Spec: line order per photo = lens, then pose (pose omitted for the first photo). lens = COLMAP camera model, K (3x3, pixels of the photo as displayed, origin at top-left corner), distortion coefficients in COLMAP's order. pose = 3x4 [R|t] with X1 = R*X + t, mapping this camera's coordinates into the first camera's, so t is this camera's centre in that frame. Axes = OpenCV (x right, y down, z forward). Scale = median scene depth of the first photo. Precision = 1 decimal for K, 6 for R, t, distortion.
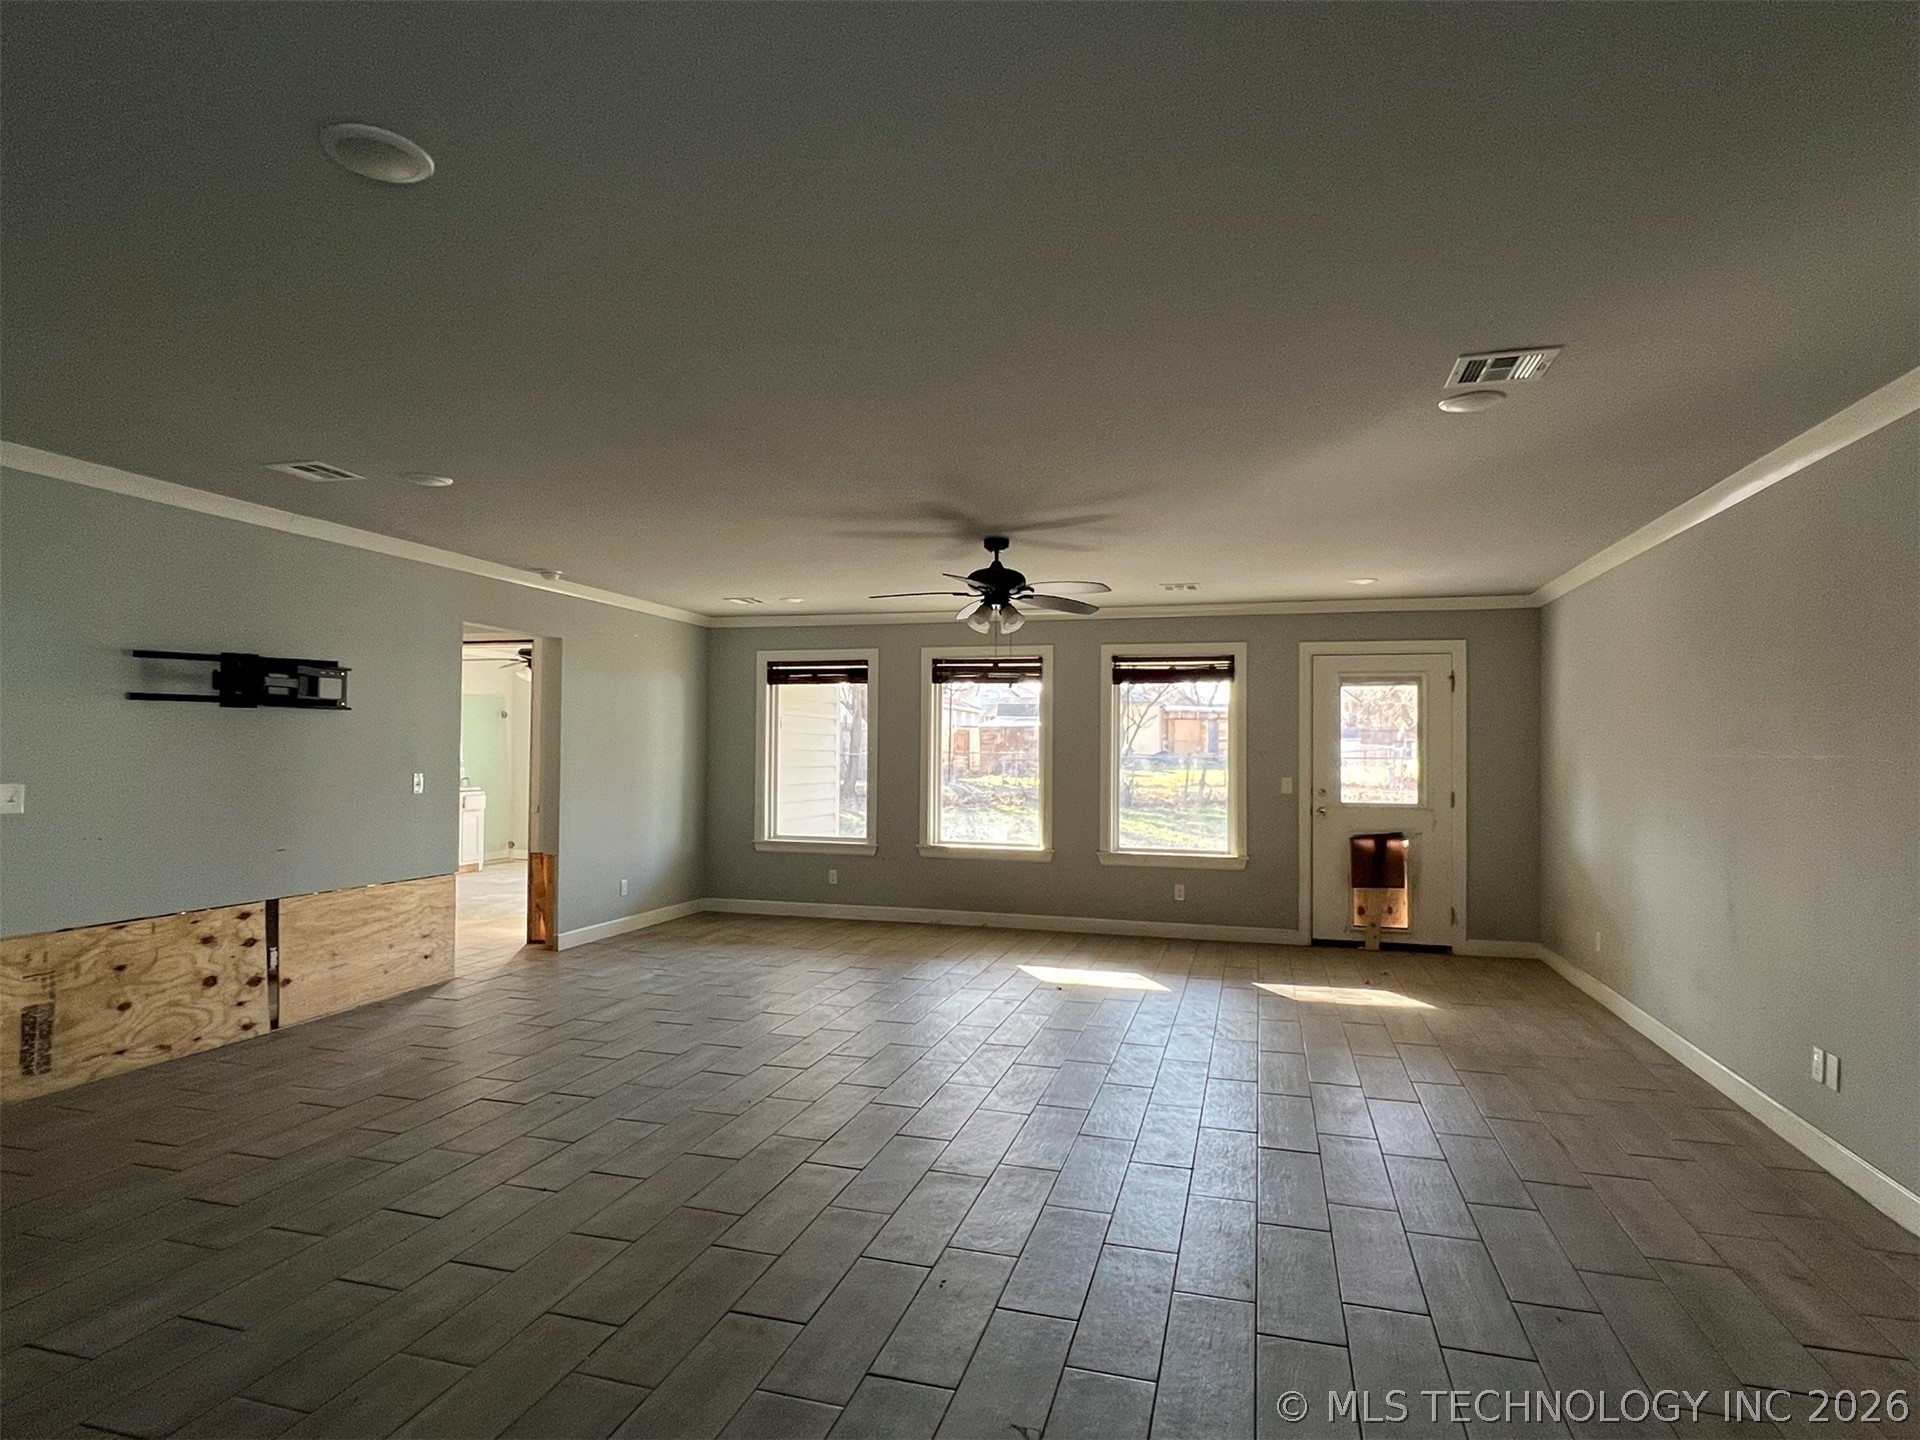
lens RADIAL K [[1049.4, 0, 954.8], [0, 1049.4, 729.6], [0, 0, 1]] dist [-0.002645, -0.000575]
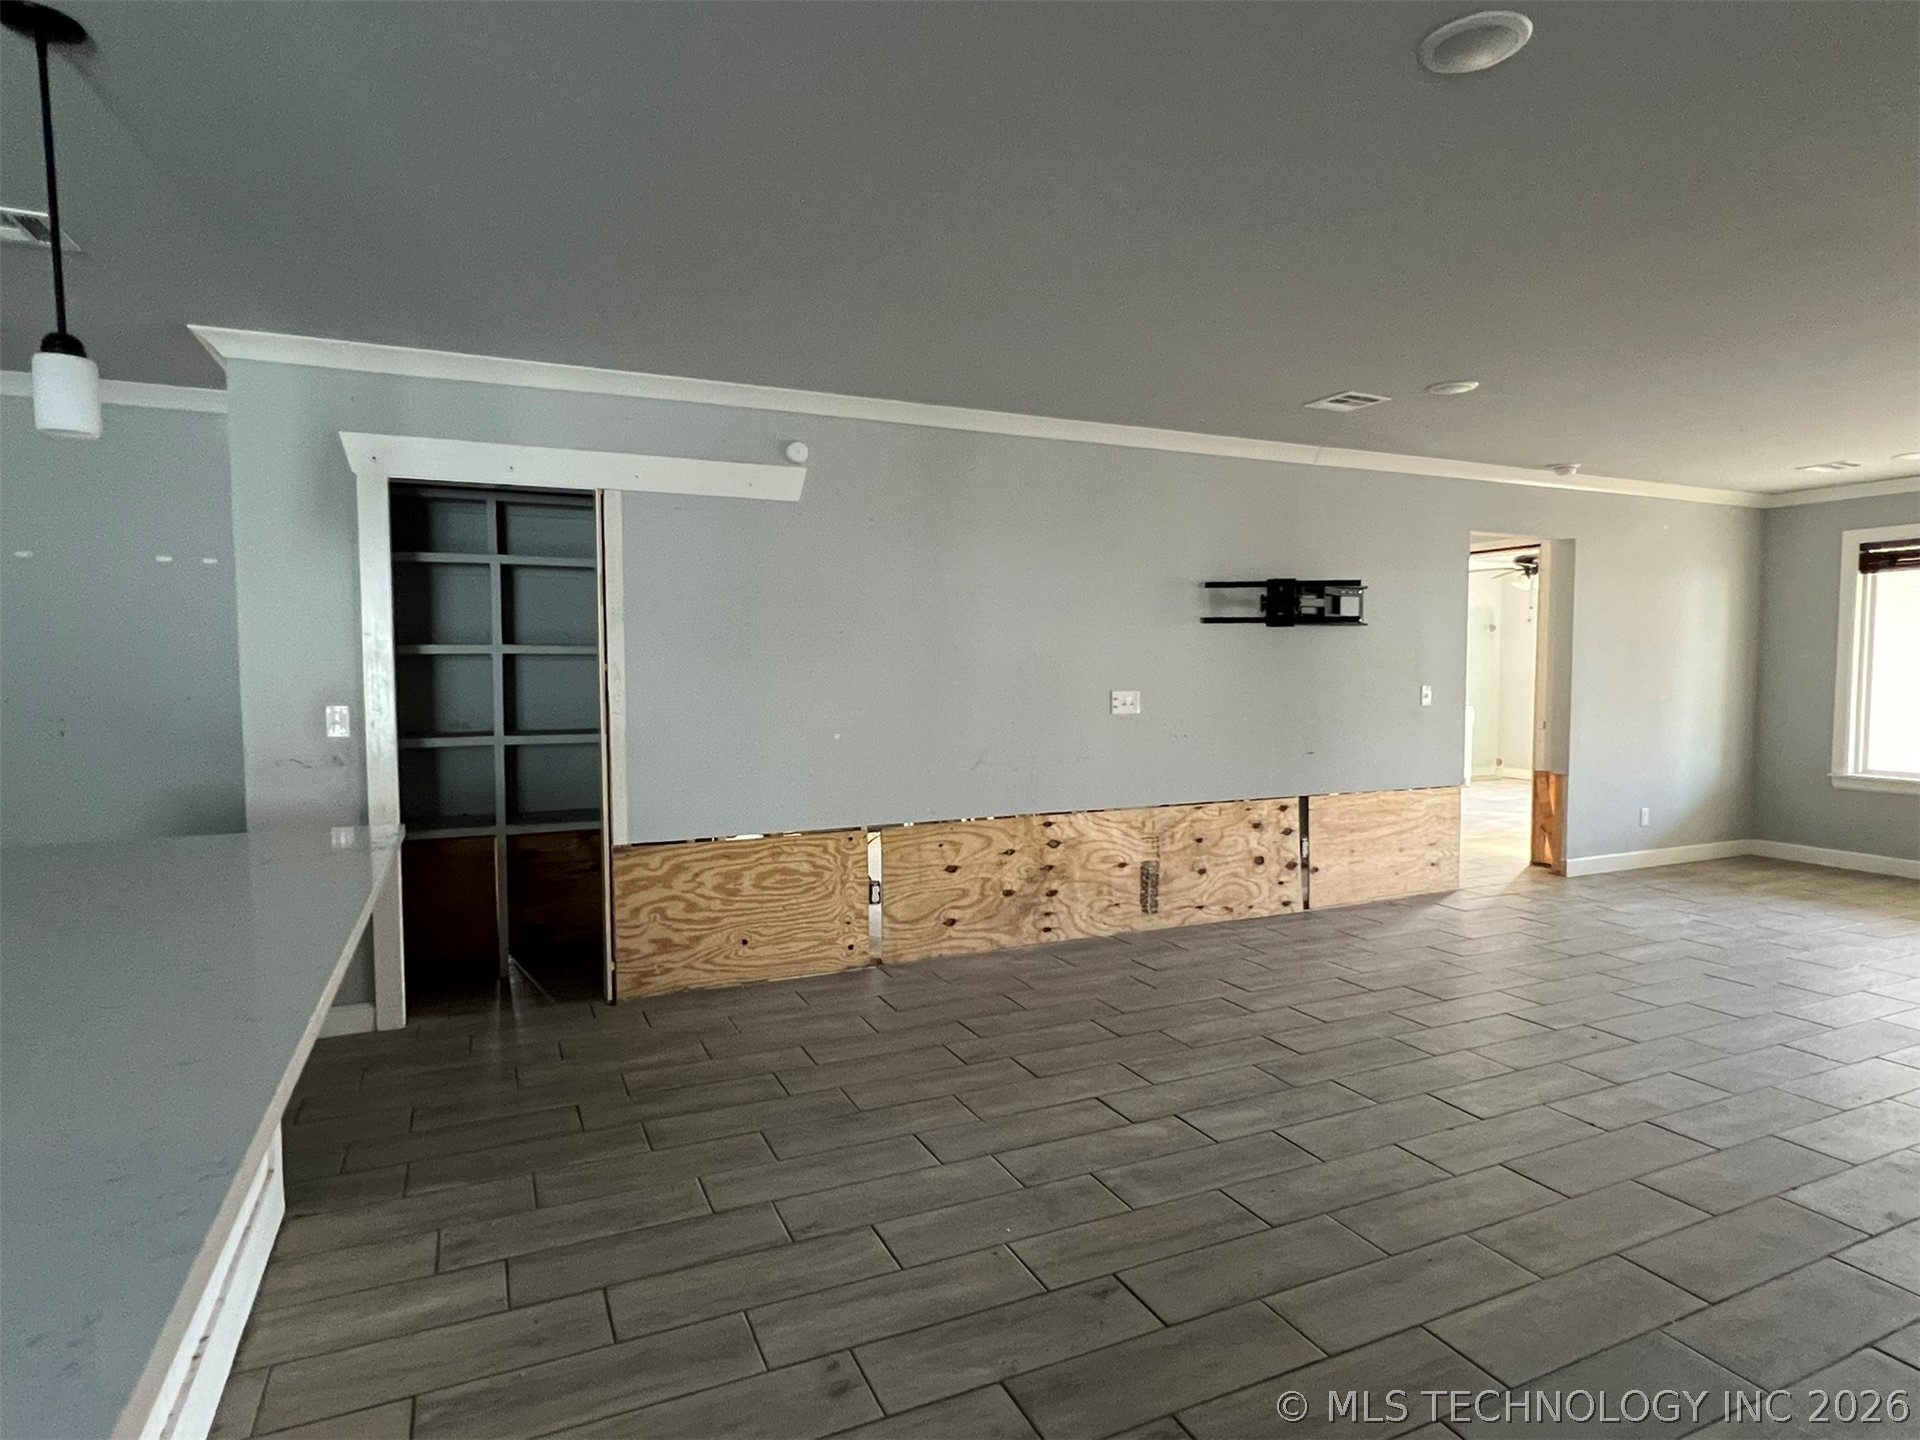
lens RADIAL K [[1049.0, 0, 955.1], [0, 1049.0, 726.7], [0, 0, 1]] dist [-0.001763, 0.000693]
pose [[0.650194, 0.033548, -0.759027, -0.034221], [0.024801, 0.997555, 0.065336, 0.003533], [0.759363, -0.061306, 0.647772, -0.013568]]
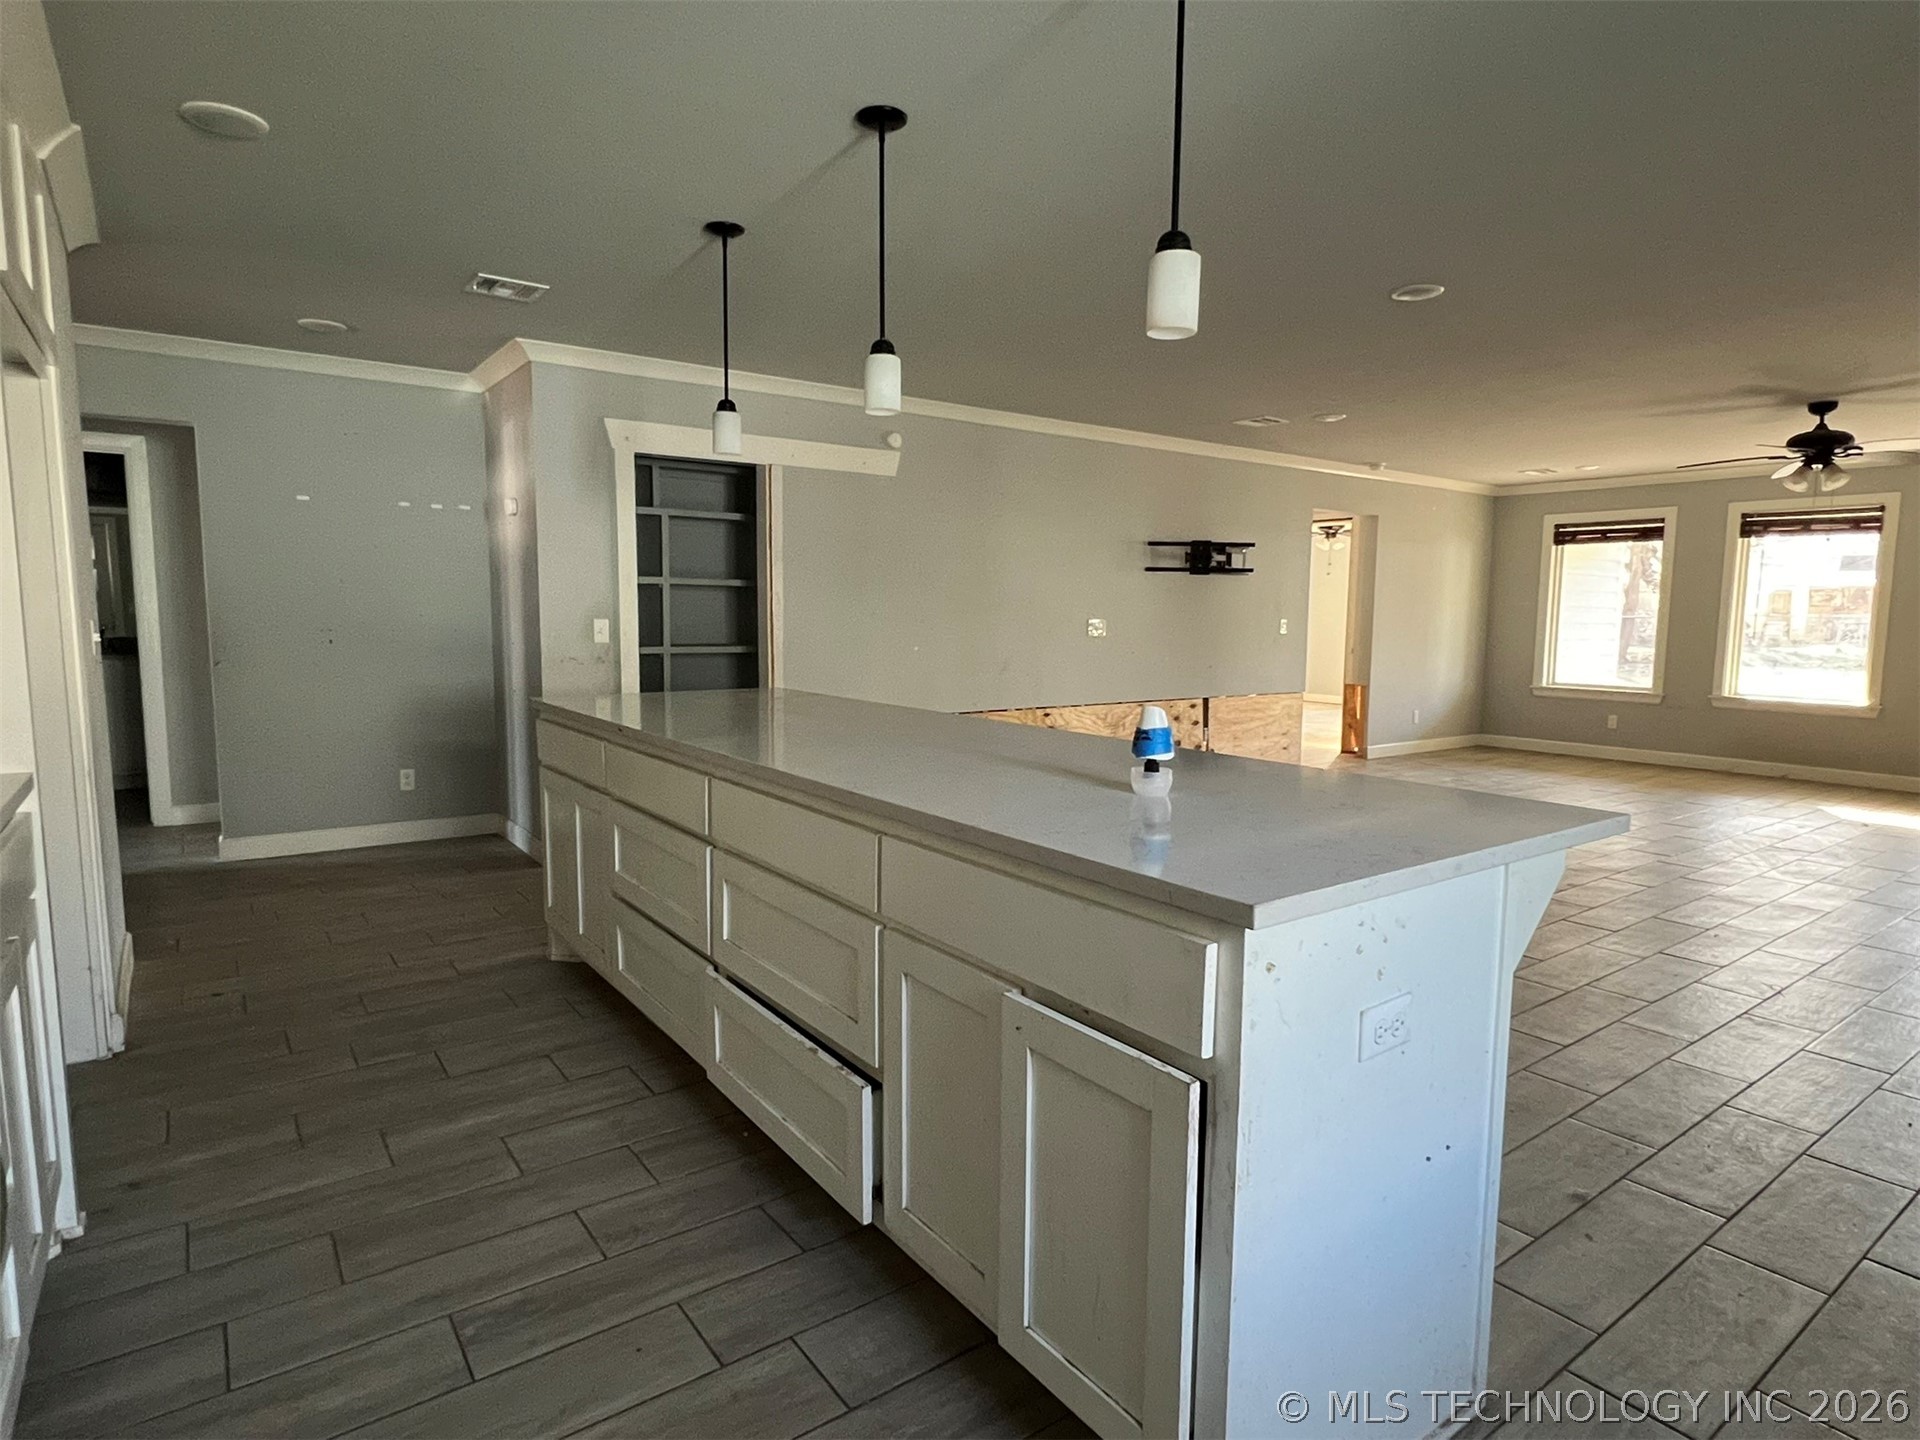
lens RADIAL K [[1049.4, 0, 954.4], [0, 1049.4, 721.8], [0, 0, 1]] dist [-0.002645, -0.000575]
pose [[0.790691, 0.062913, -0.608975, 0.009422], [0.010620, 0.993147, 0.116390, 0.009516], [0.612124, -0.098496, 0.784604, -0.409828]]
